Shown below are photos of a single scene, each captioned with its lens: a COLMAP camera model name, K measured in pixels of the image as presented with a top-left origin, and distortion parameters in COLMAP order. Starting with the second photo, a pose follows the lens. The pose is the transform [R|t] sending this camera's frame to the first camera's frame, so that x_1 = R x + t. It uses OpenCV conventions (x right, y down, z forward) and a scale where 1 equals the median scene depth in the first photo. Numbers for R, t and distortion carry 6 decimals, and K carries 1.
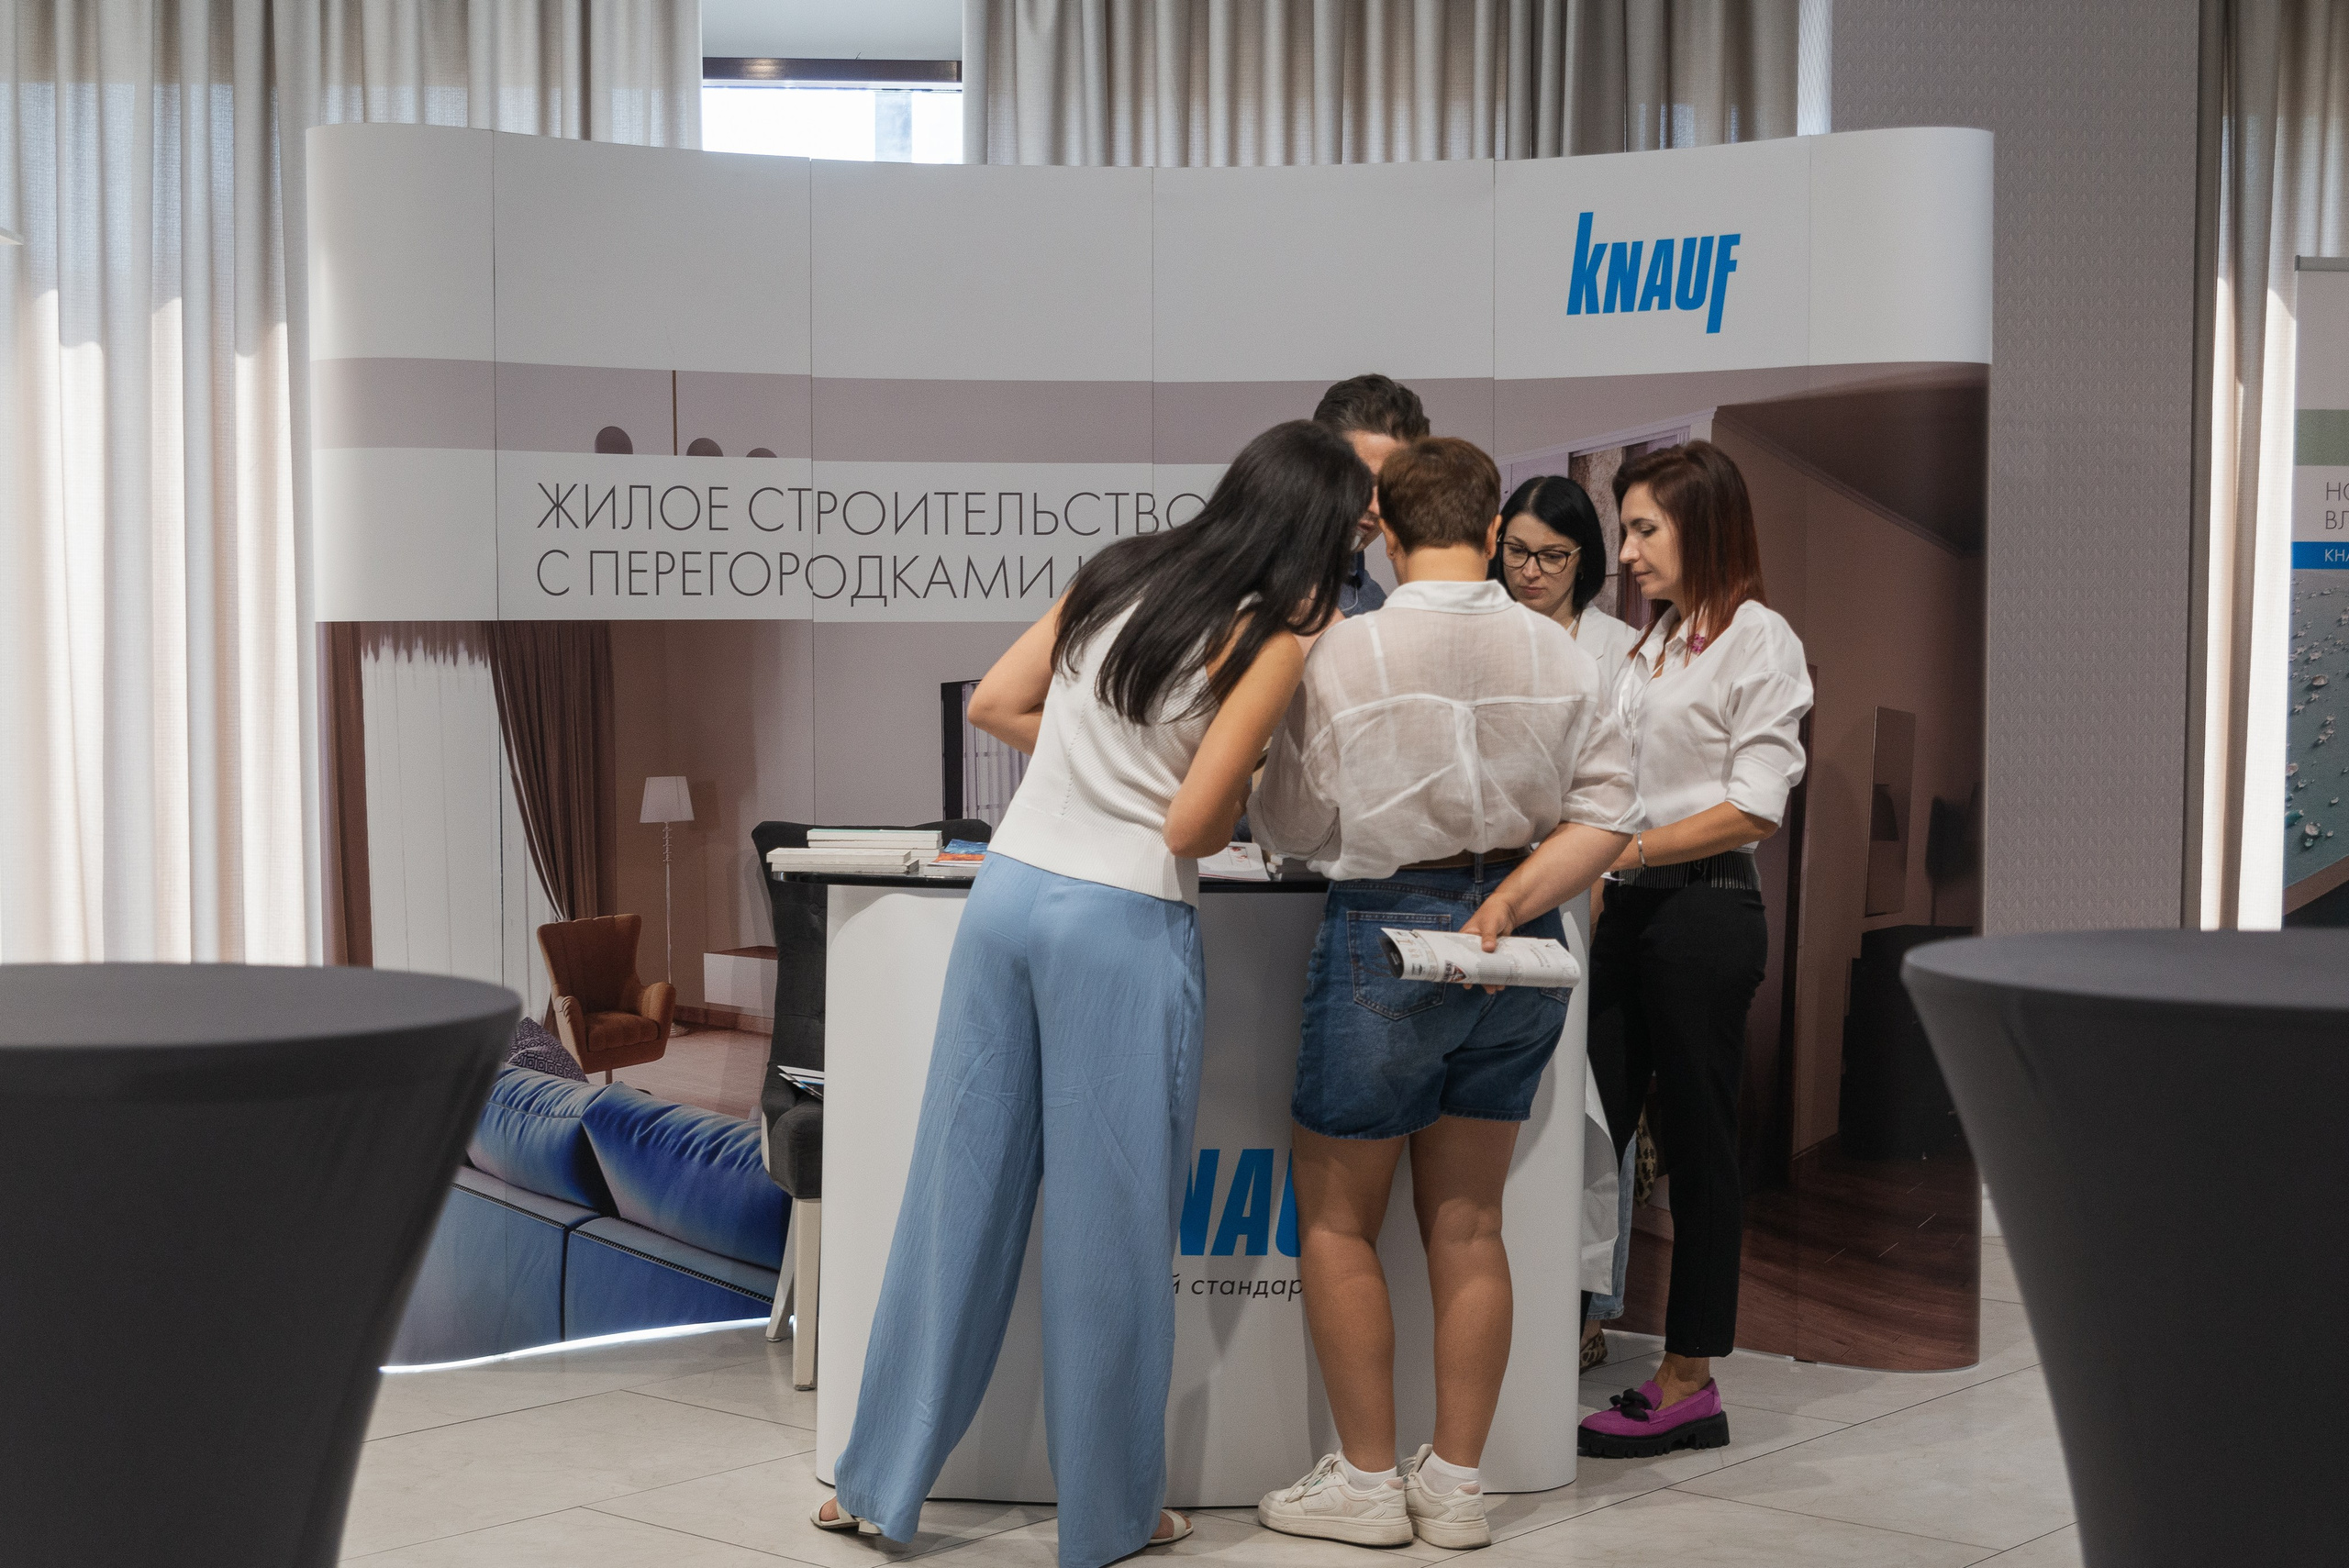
lens RADIAL K [[3177.8, 0, 1174.5], [0, 3177.8, 784.0], [0, 0, 1]] dist [-0.009394, 0.000092]
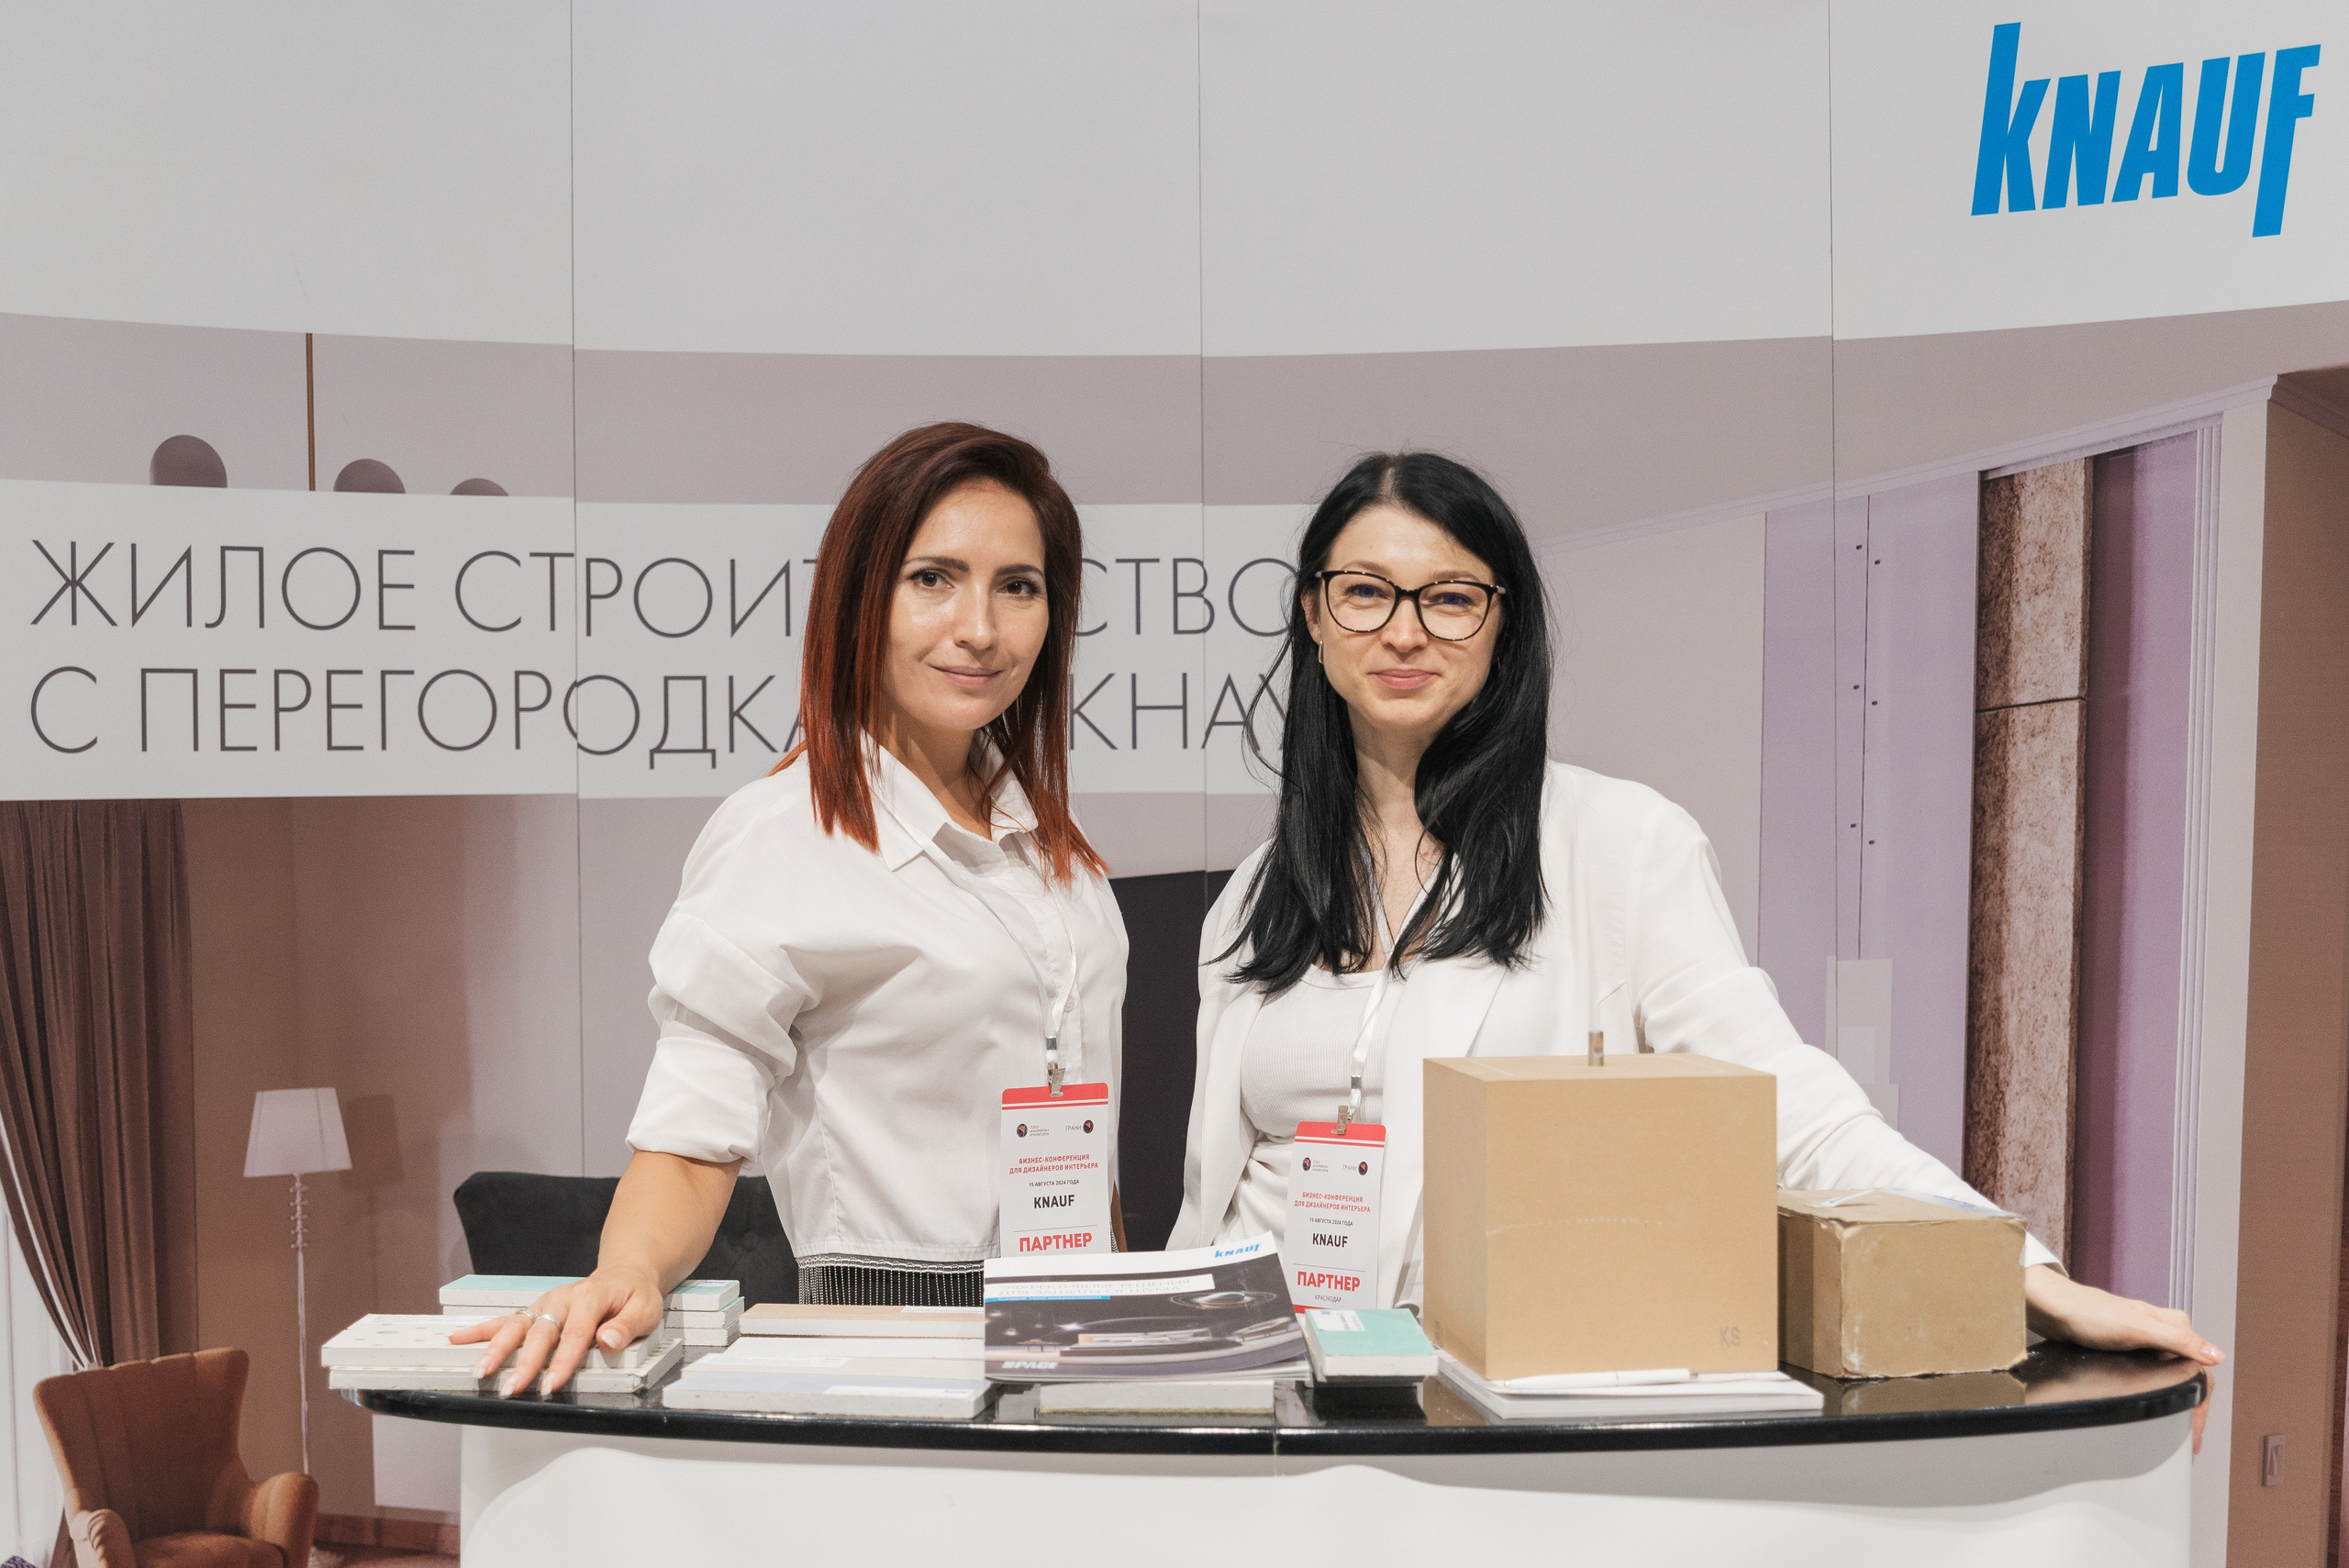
lens RADIAL K [[3789.4, 0, 1174.5], [0, 3789.4, 784.0], [0, 0, 1]] dist [-0.028722, 0.128030]
pose [[0.999742, -0.007495, -0.021440, 0.002092], [0.006416, 0.998730, -0.049964, -0.020920], [0.021788, 0.049813, 0.998521, 0.364465]]
